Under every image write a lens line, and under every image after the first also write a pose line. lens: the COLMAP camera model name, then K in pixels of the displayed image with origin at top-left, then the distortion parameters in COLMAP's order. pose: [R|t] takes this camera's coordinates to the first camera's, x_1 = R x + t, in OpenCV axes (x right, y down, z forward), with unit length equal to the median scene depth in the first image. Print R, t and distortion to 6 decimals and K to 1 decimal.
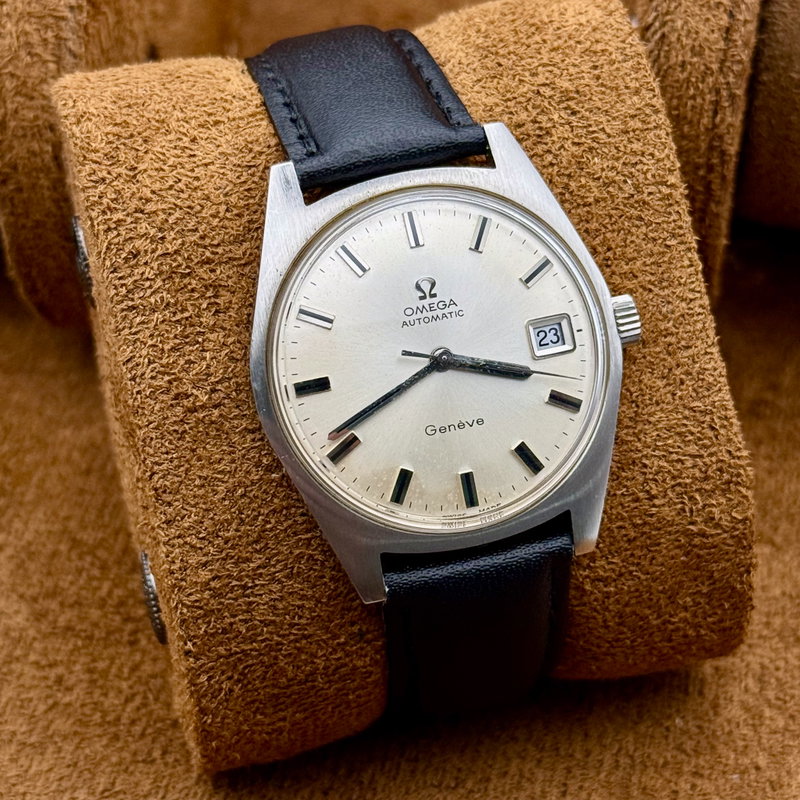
lens RADIAL K [[2217.8, 0, 400.0], [0, 2217.8, 400.0], [0, 0, 1]] dist [0.078580, 0.328956]
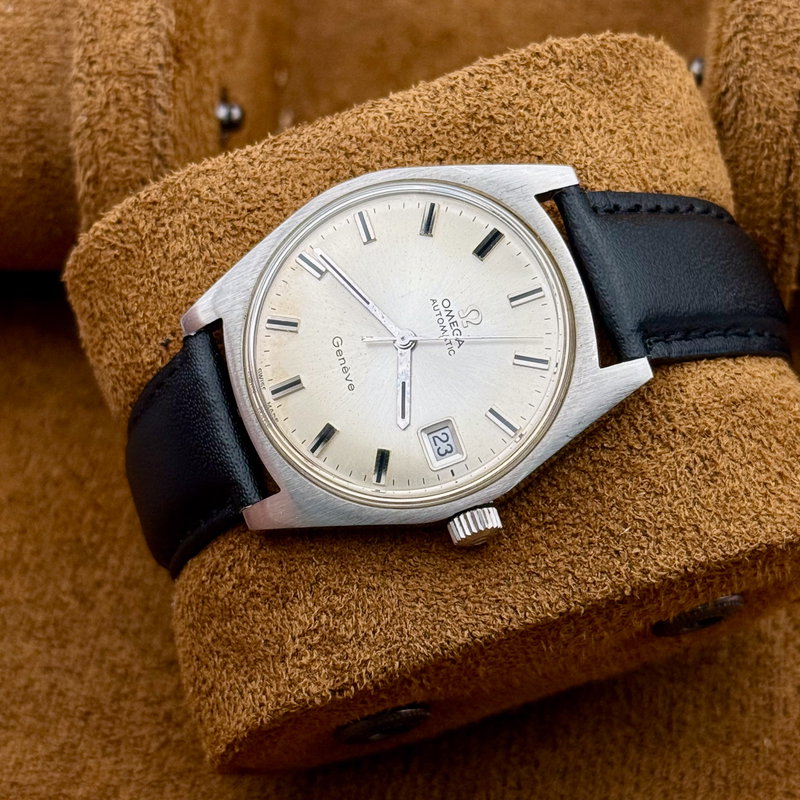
lens RADIAL K [[2217.8, 0, 400.0], [0, 2217.8, 400.0], [0, 0, 1]] dist [0.078580, 0.328956]
pose [[0.081619, 0.907626, -0.411769, 0.457160], [-0.968244, 0.170166, 0.183161, -0.195299], [0.236311, 0.383743, 0.892692, 0.082766]]
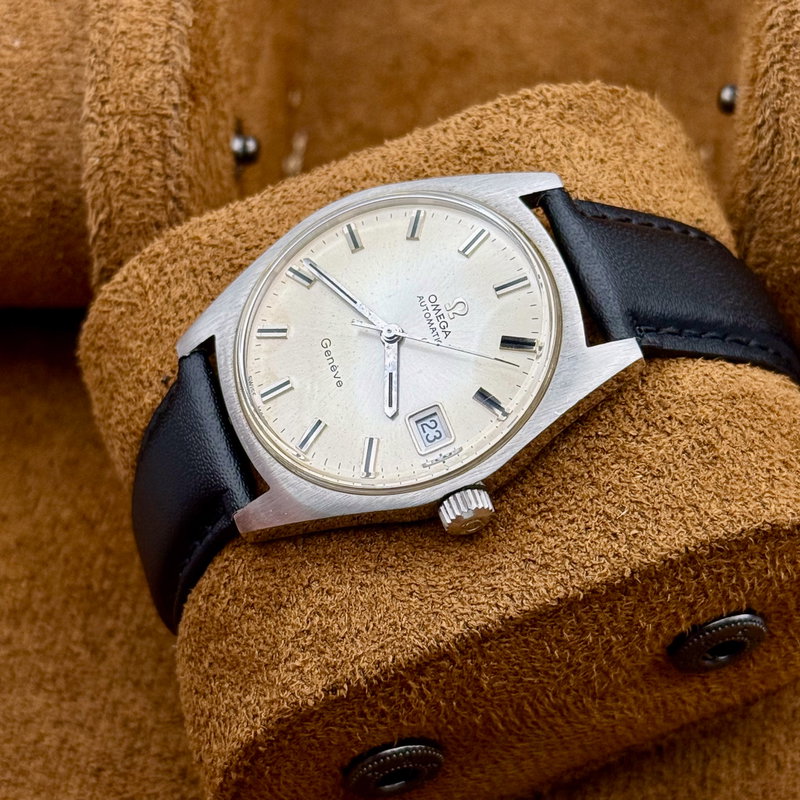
lens RADIAL K [[2217.8, 0, 400.0], [0, 2217.8, 400.0], [0, 0, 1]] dist [0.078580, 0.328956]
pose [[0.070362, 0.778743, -0.623384, 0.666980], [-0.947042, 0.248433, 0.203453, -0.218024], [0.313307, 0.576056, 0.754983, 0.231107]]
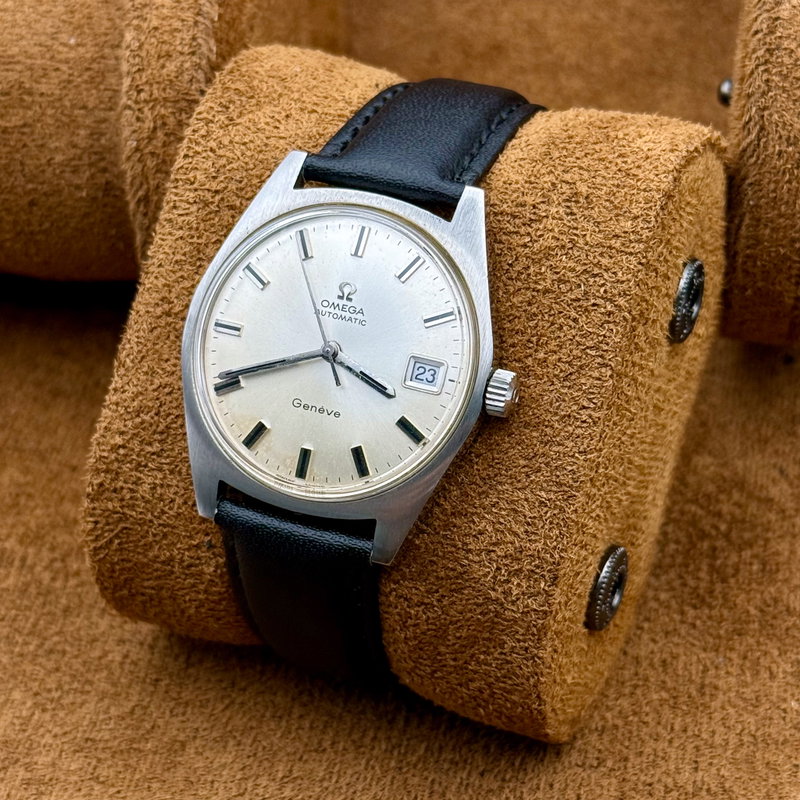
lens RADIAL K [[2217.8, 0, 400.0], [0, 2217.8, 400.0], [0, 0, 1]] dist [0.078580, 0.328956]
pose [[0.785464, 0.396686, -0.475065, 0.591588], [-0.417408, 0.906274, 0.066617, -0.085204], [0.456965, 0.145971, 0.877426, 0.001045]]
